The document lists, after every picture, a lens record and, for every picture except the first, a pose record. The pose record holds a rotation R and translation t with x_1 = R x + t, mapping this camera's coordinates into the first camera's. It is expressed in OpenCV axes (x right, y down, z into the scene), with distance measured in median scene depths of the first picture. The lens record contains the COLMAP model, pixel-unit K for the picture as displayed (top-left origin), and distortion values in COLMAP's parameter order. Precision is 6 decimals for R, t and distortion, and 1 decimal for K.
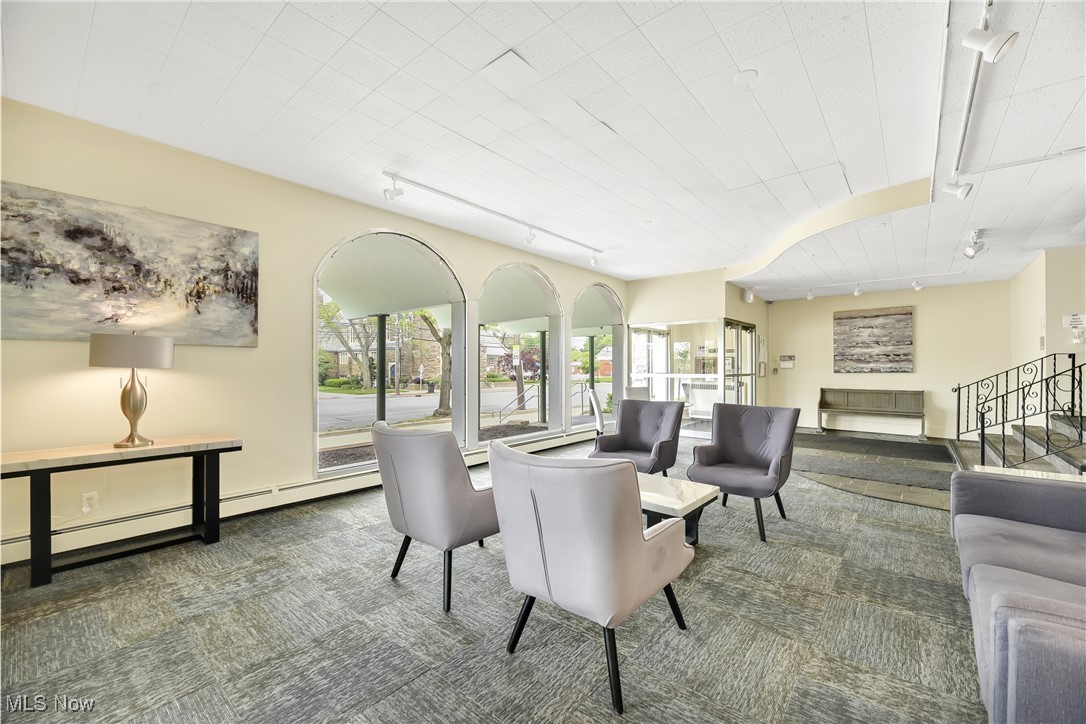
lens RADIAL K [[445.2, 0, 548.6], [0, 445.2, 365.6], [0, 0, 1]] dist [-0.003487, -0.000183]
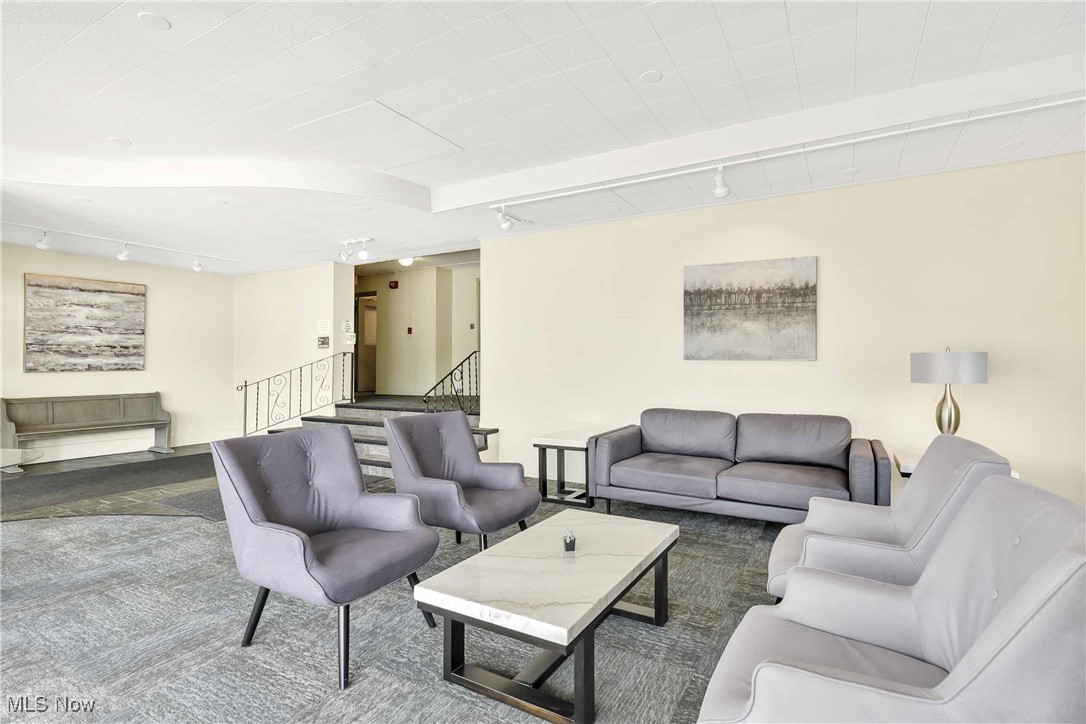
lens RADIAL K [[519.2, 0, 547.4], [0, 519.2, 357.3], [0, 0, 1]] dist [0.002341, 0.000449]
pose [[-0.174466, 0.014111, 0.984562, -0.200547], [-0.004497, 0.999875, -0.015128, 0.003608], [-0.984653, -0.007066, -0.174381, 0.443384]]
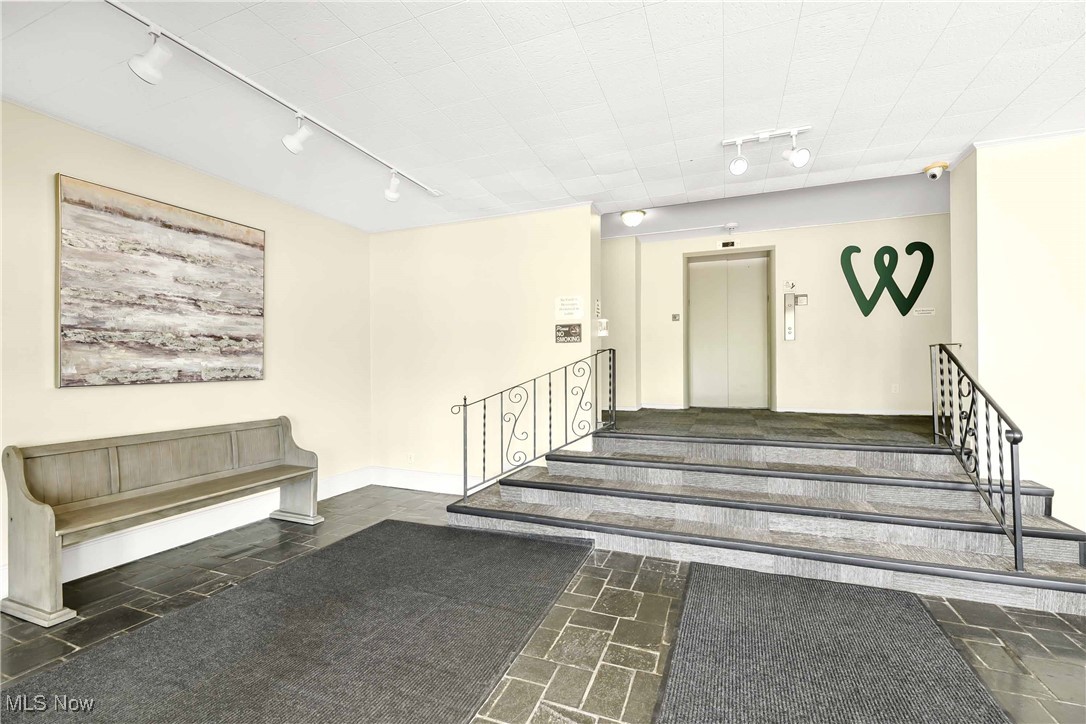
lens RADIAL K [[458.4, 0, 537.8], [0, 458.4, 366.3], [0, 0, 1]] dist [0.001079, 0.000218]
pose [[-0.306920, 0.005780, 0.951718, 0.284613], [0.000002, 0.999982, -0.006072, 0.005020], [-0.951735, -0.001862, -0.306915, 0.848179]]
